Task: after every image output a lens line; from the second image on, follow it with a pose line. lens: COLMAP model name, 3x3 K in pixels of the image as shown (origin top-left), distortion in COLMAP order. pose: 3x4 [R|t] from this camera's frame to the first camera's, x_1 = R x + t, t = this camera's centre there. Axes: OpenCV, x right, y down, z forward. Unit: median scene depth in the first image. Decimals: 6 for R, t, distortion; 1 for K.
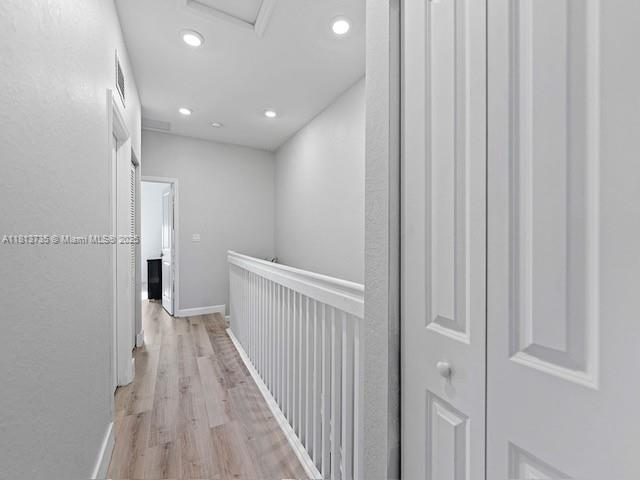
lens RADIAL K [[258.6, 0, 317.0], [0, 258.6, 239.2], [0, 0, 1]] dist [0.000688, -0.000055]
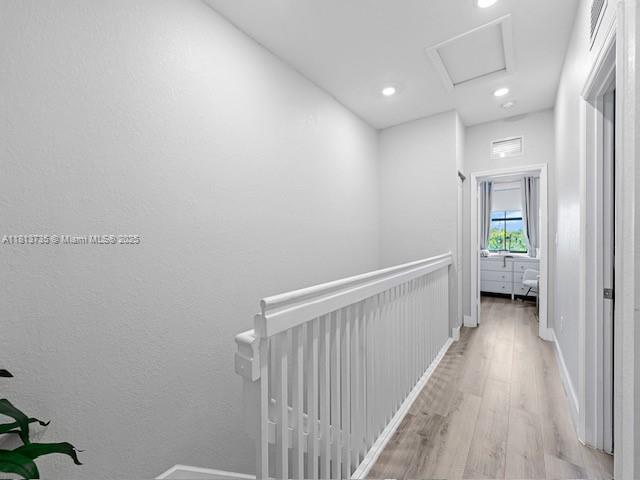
lens RADIAL K [[258.6, 0, 316.9], [0, 258.6, 239.2], [0, 0, 1]] dist [0.000688, -0.000055]
pose [[-0.390846, -0.005069, 0.920442, -0.941388], [0.002314, 0.999976, 0.006490, -0.015917], [-0.920453, 0.004667, -0.390825, 1.681964]]
